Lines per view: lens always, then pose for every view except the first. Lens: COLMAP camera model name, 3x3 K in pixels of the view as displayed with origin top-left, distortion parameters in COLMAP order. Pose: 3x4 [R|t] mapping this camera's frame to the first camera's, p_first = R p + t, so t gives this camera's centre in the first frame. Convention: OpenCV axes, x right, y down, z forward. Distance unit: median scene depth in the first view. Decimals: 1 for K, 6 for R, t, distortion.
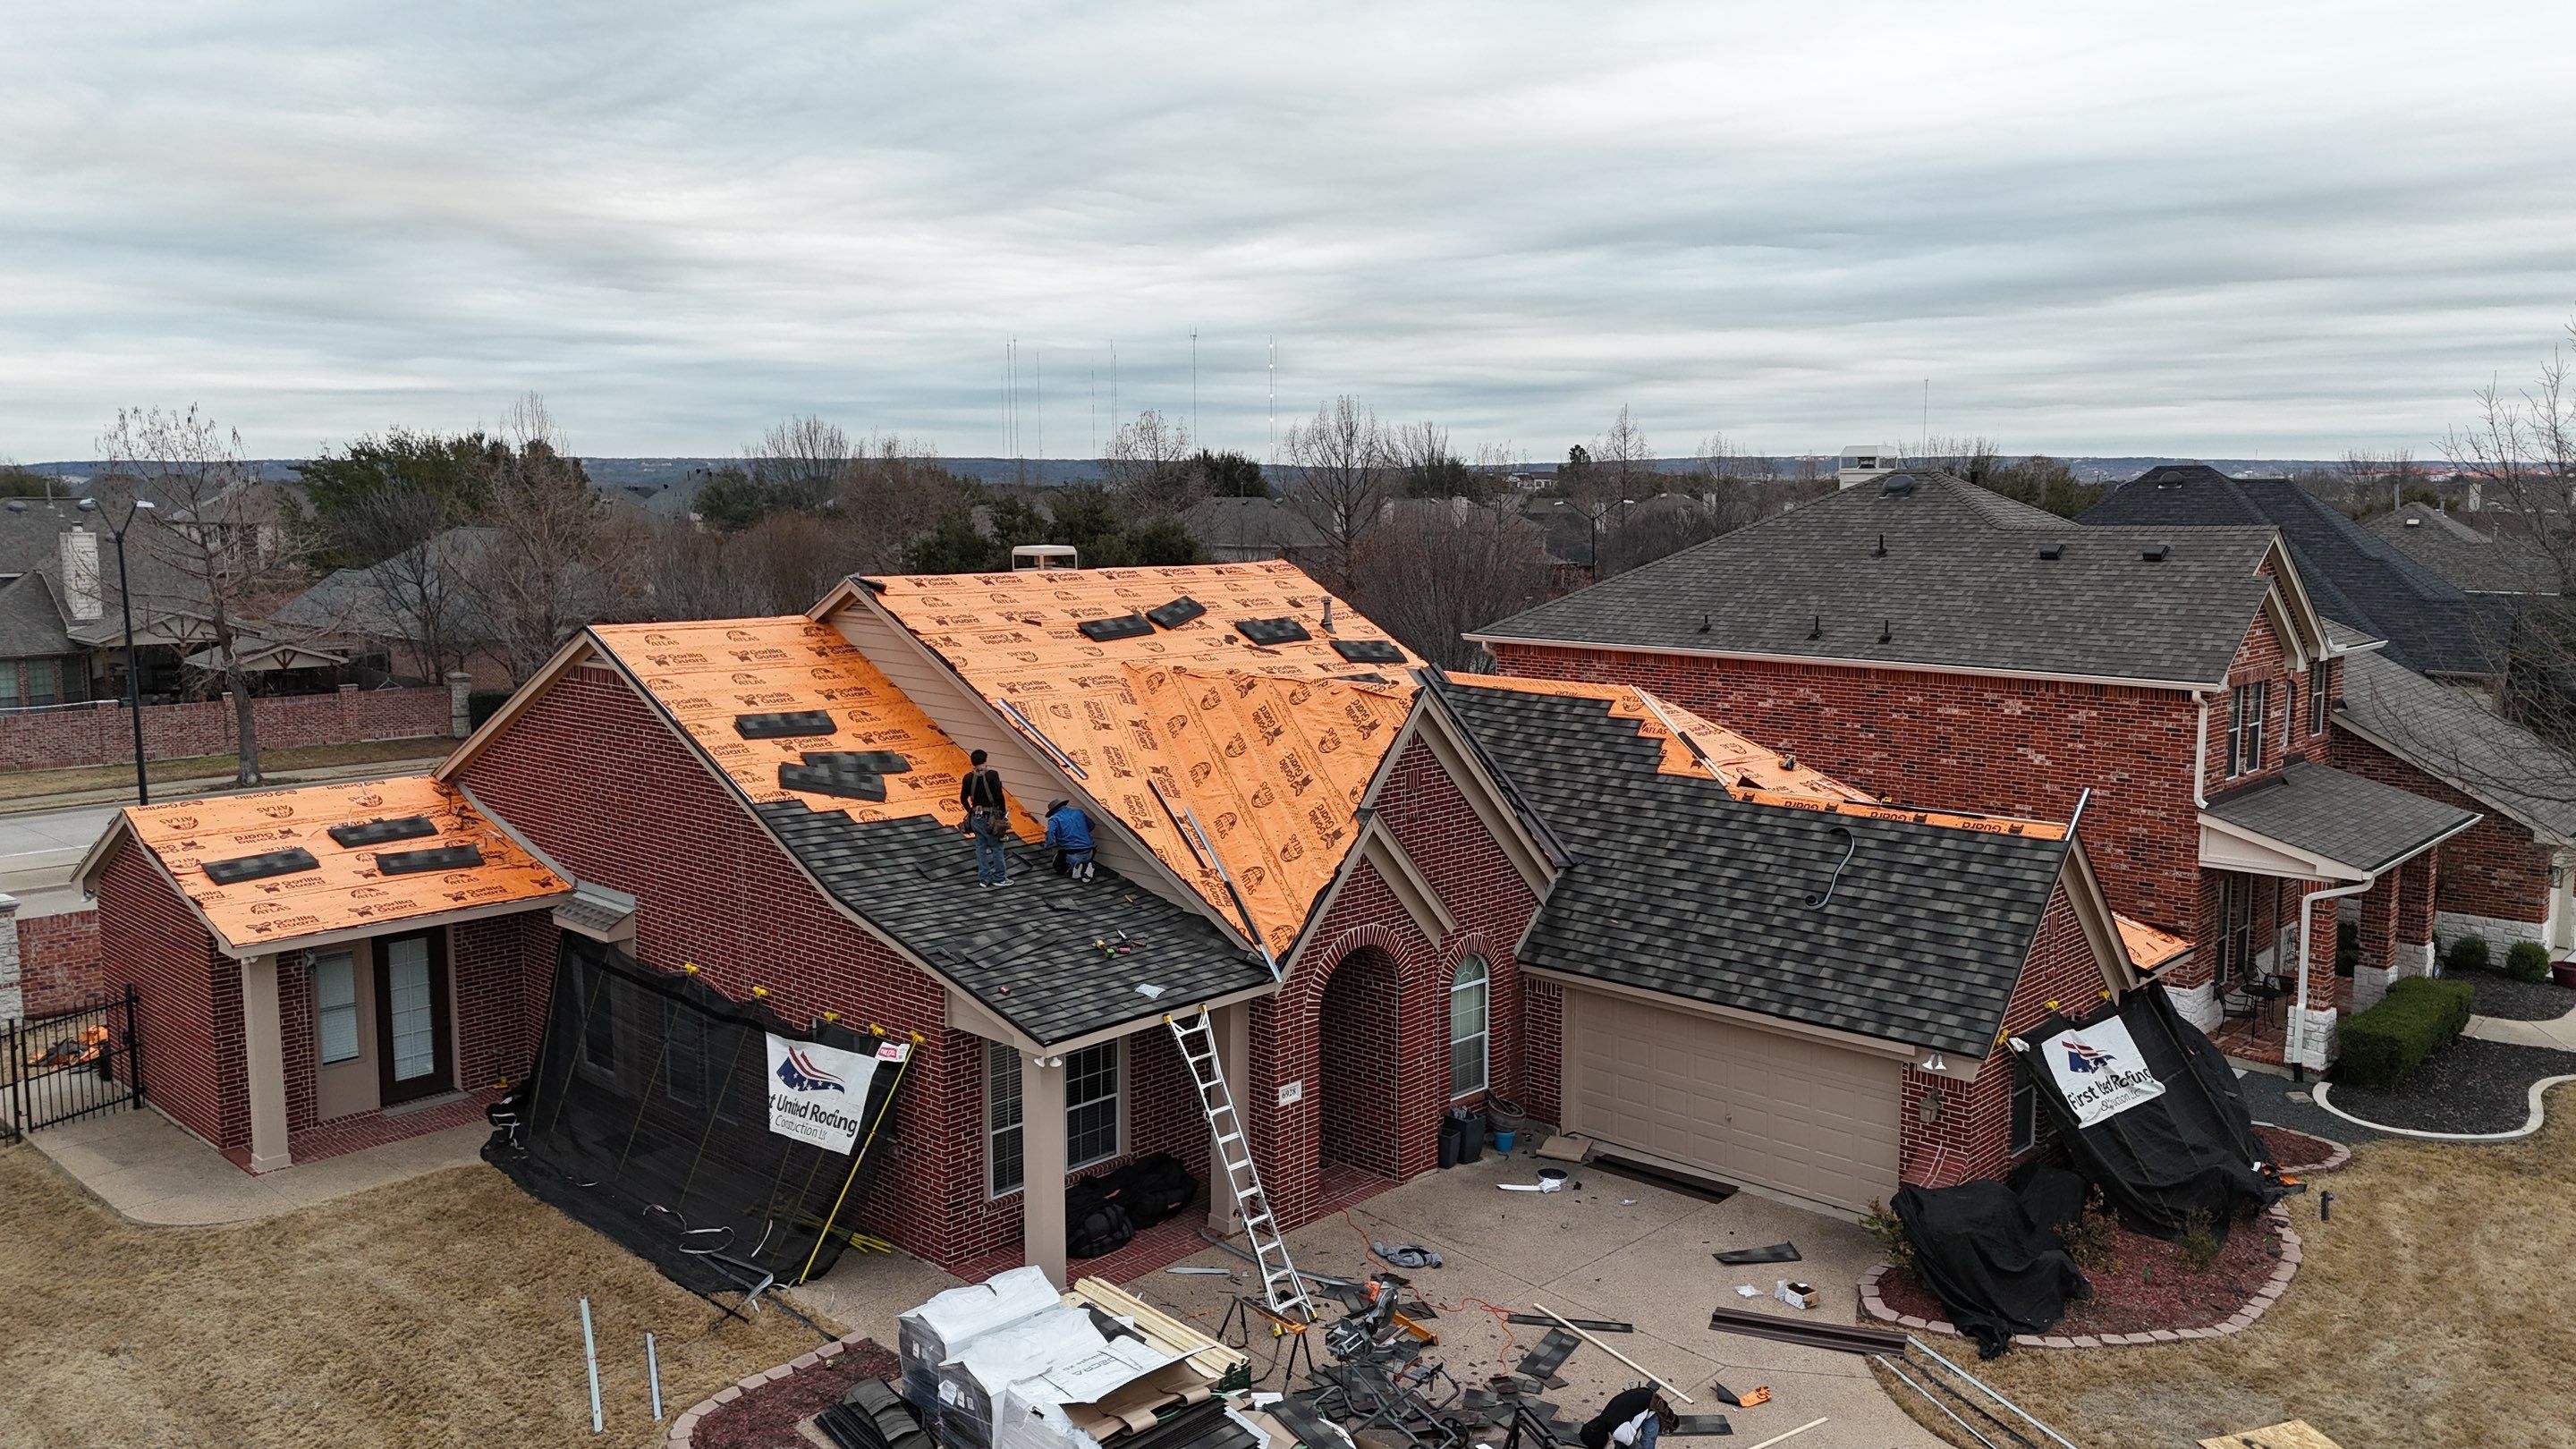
lens RADIAL K [[1907.4, 0, 1296.6], [0, 1907.4, 704.5], [0, 0, 1]] dist [0.076408, -0.072101]
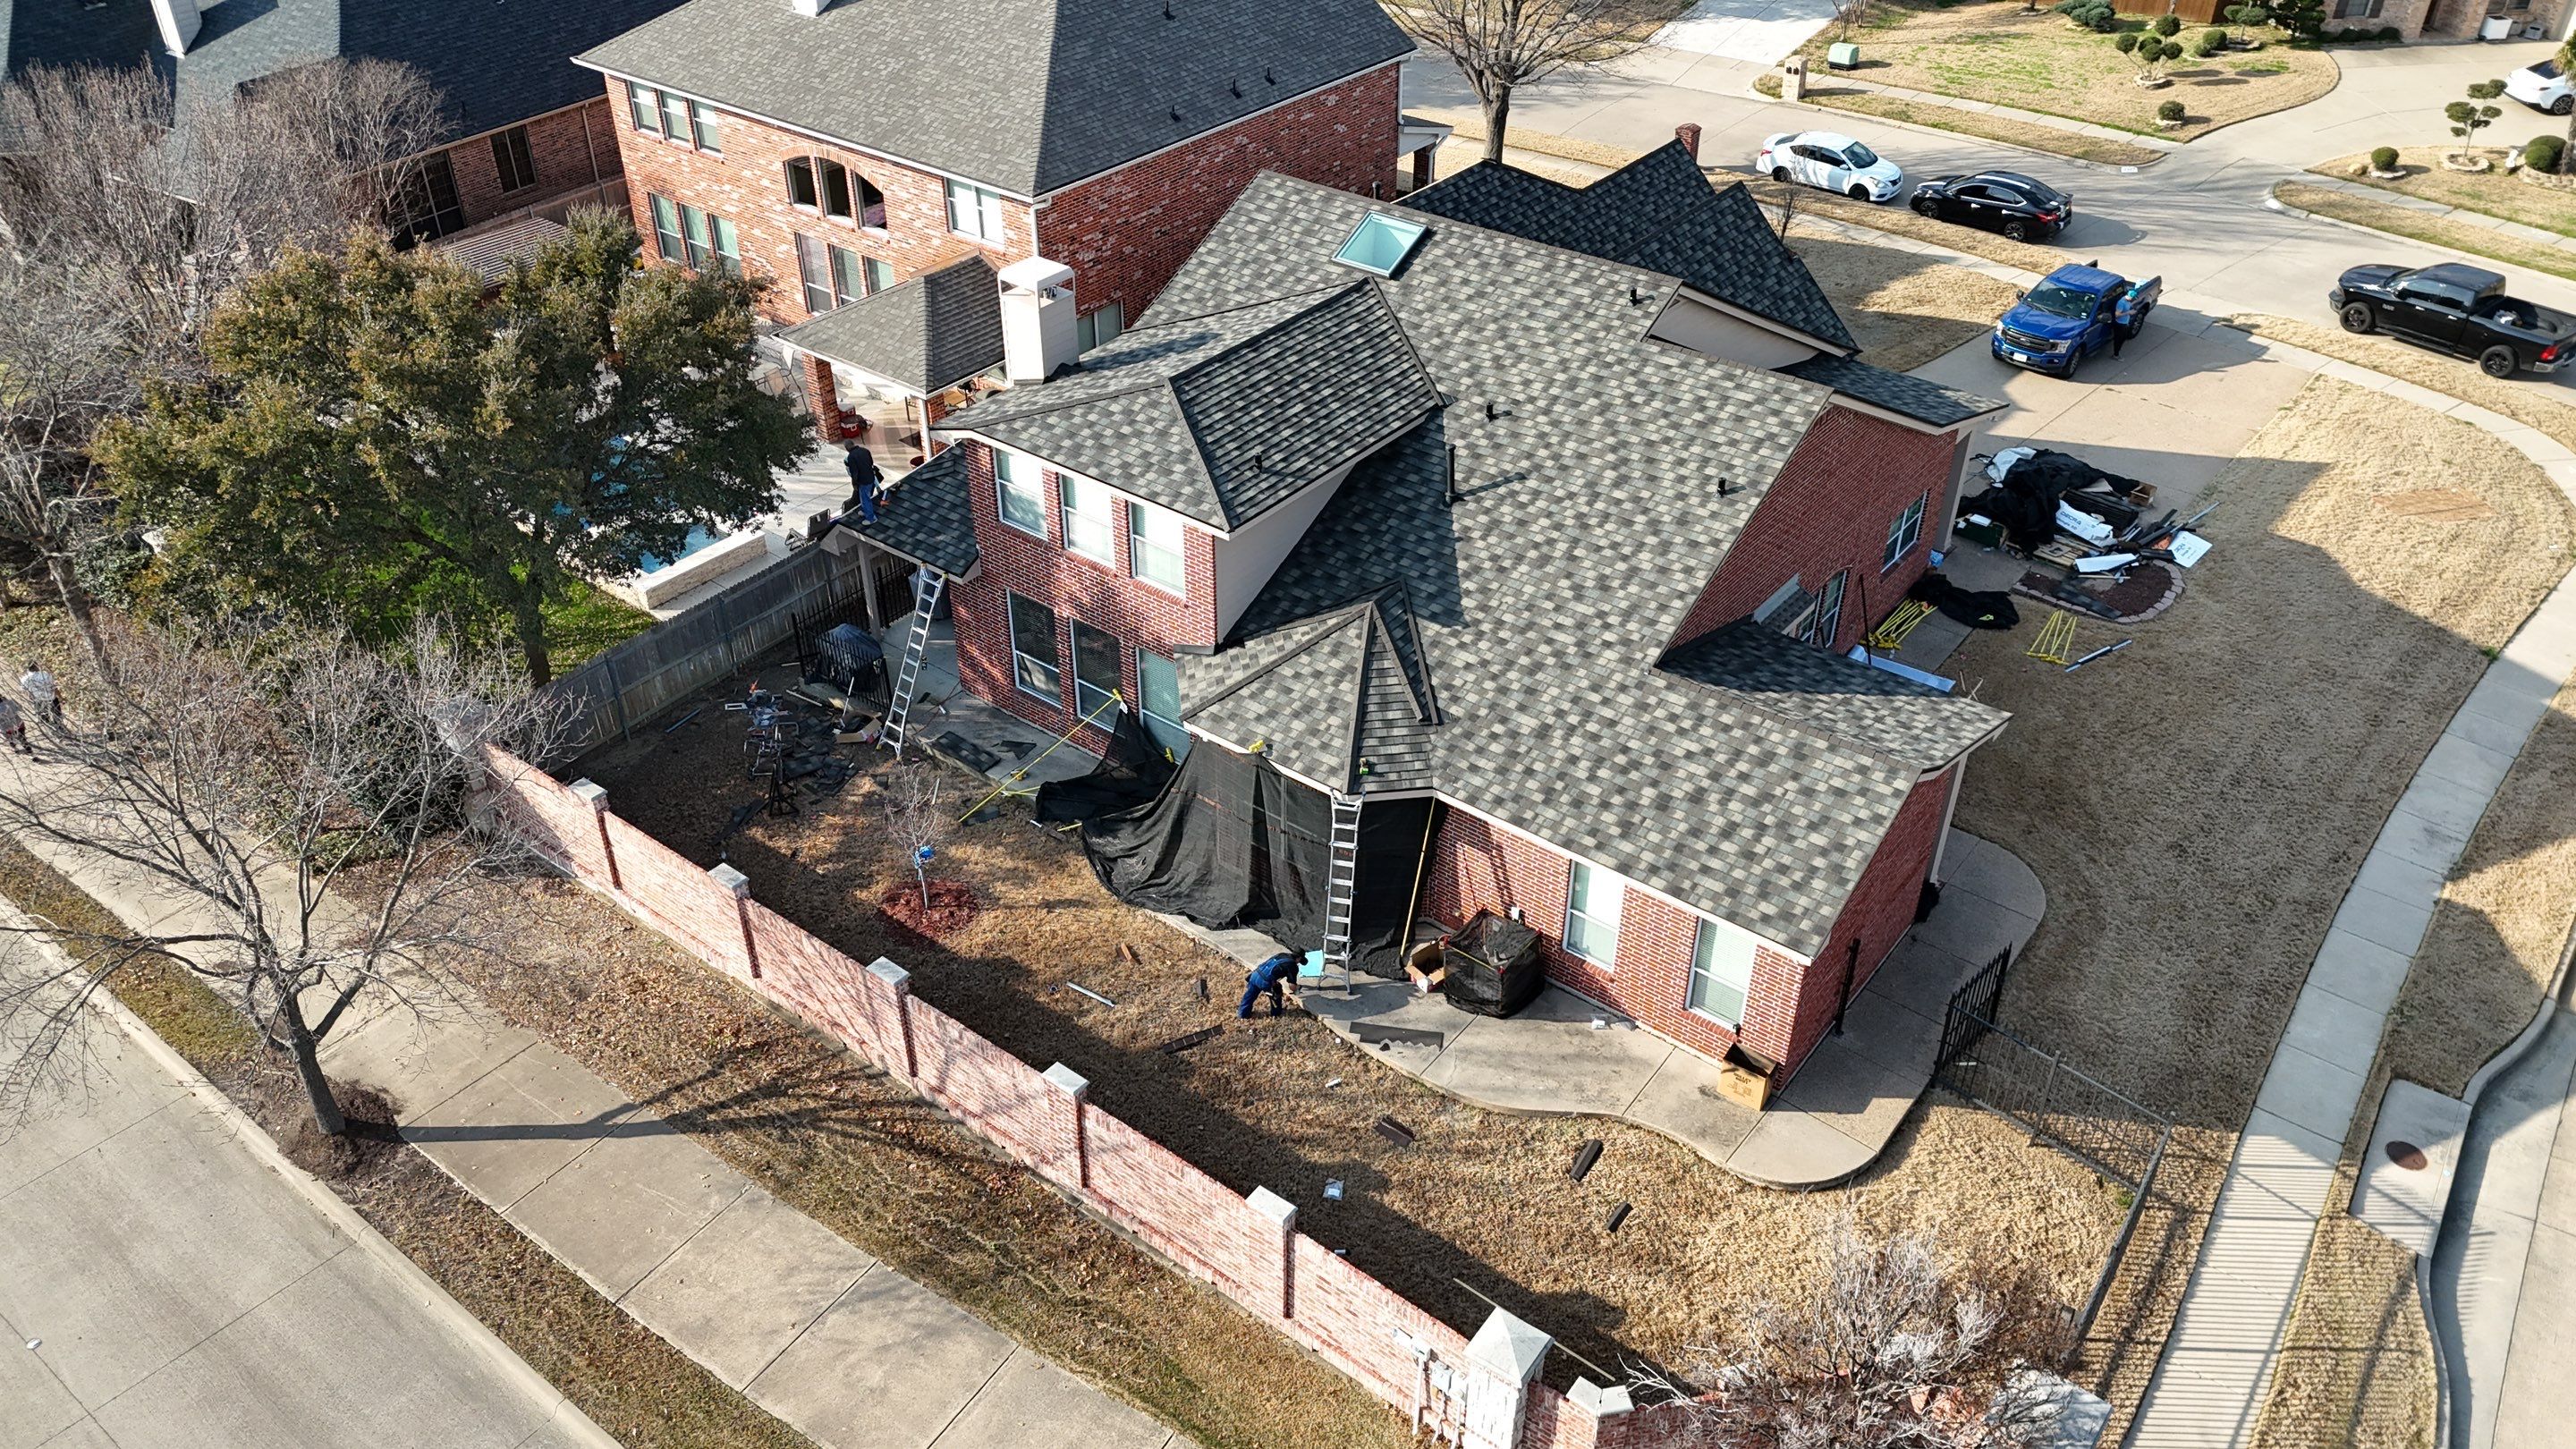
lens RADIAL K [[1876.2, 0, 1299.2], [0, 1876.2, 731.2], [0, 0, 1]] dist [0.064500, 0.000797]
pose [[-0.096089, -0.573755, 0.813371, -1.395349], [0.111593, 0.805791, 0.581591, -0.579104], [-0.989097, 0.146651, -0.013400, 1.374262]]
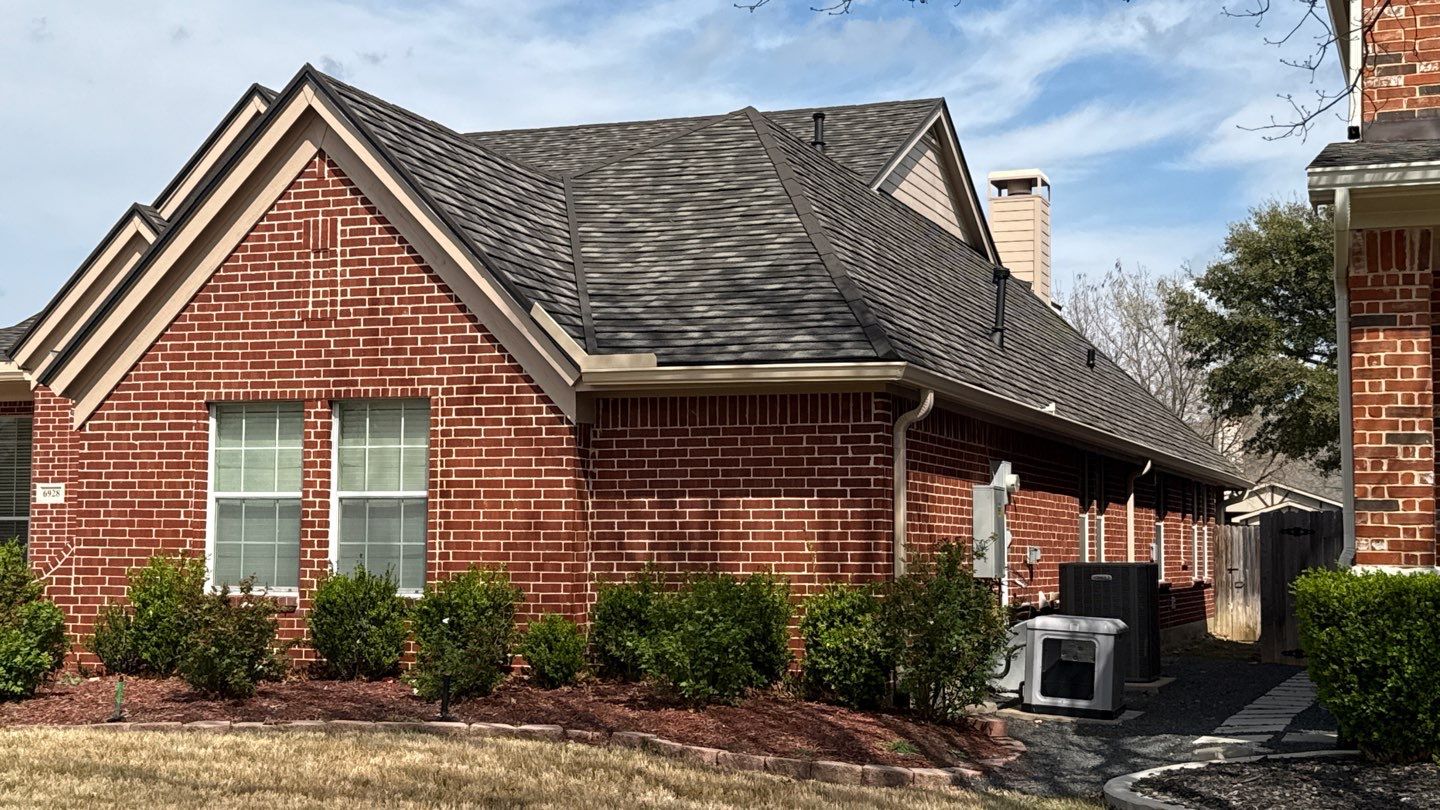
lens RADIAL K [[2018.2, 0, 714.2], [0, 2018.2, 403.4], [0, 0, 1]] dist [0.143341, 0.000000]
pose [[0.382332, -0.063007, -0.921874, 0.969087], [-0.114631, 0.986732, -0.114981, 0.211636], [0.916887, 0.149637, 0.370037, 0.810026]]
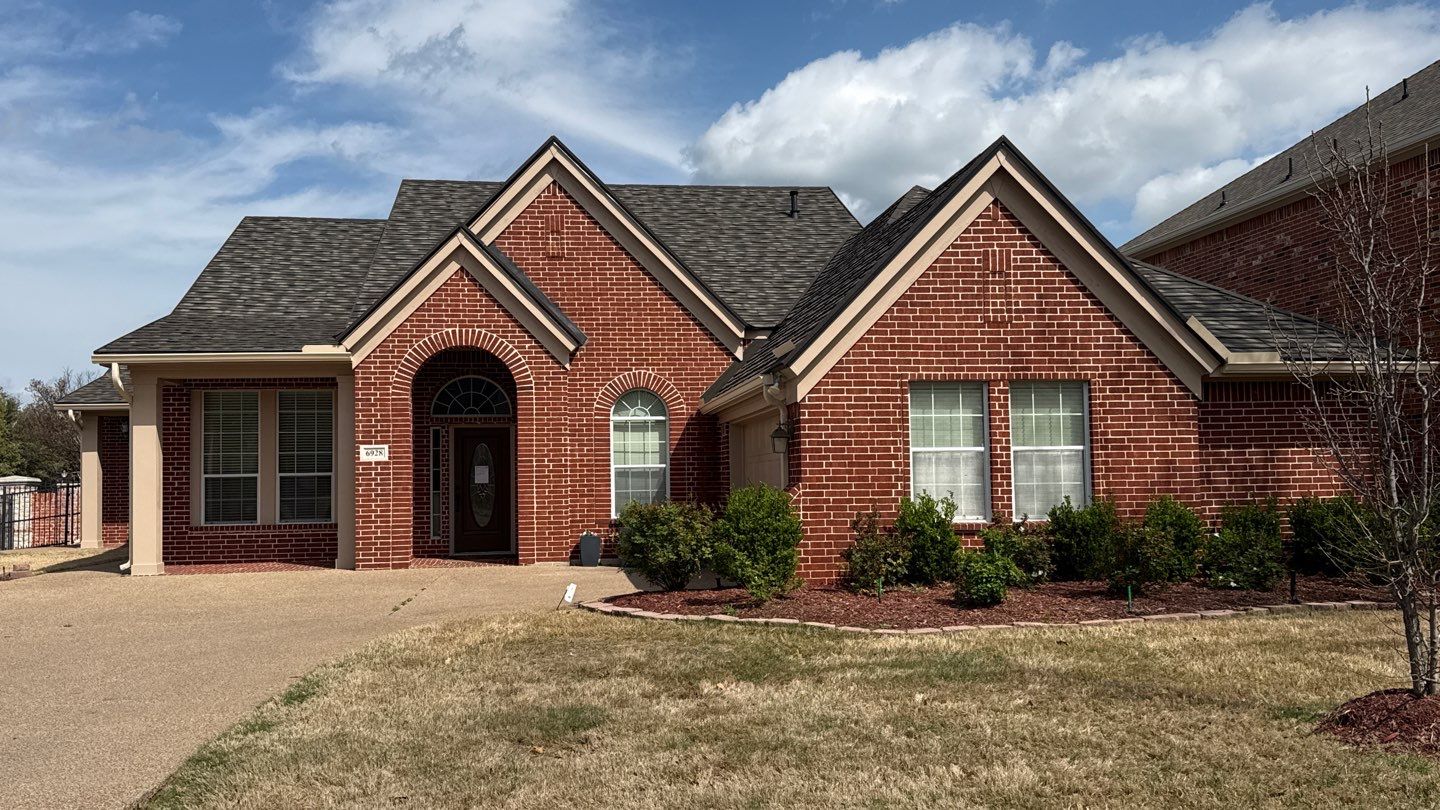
lens RADIAL K [[1313.2, 0, 716.7], [0, 1313.2, 416.5], [0, 0, 1]] dist [0.105274, 0.000000]
pose [[0.774402, -0.045038, -0.631088, 0.615245], [-0.056946, 0.988453, -0.140419, 0.252666], [0.630125, 0.144679, 0.762896, 0.435570]]
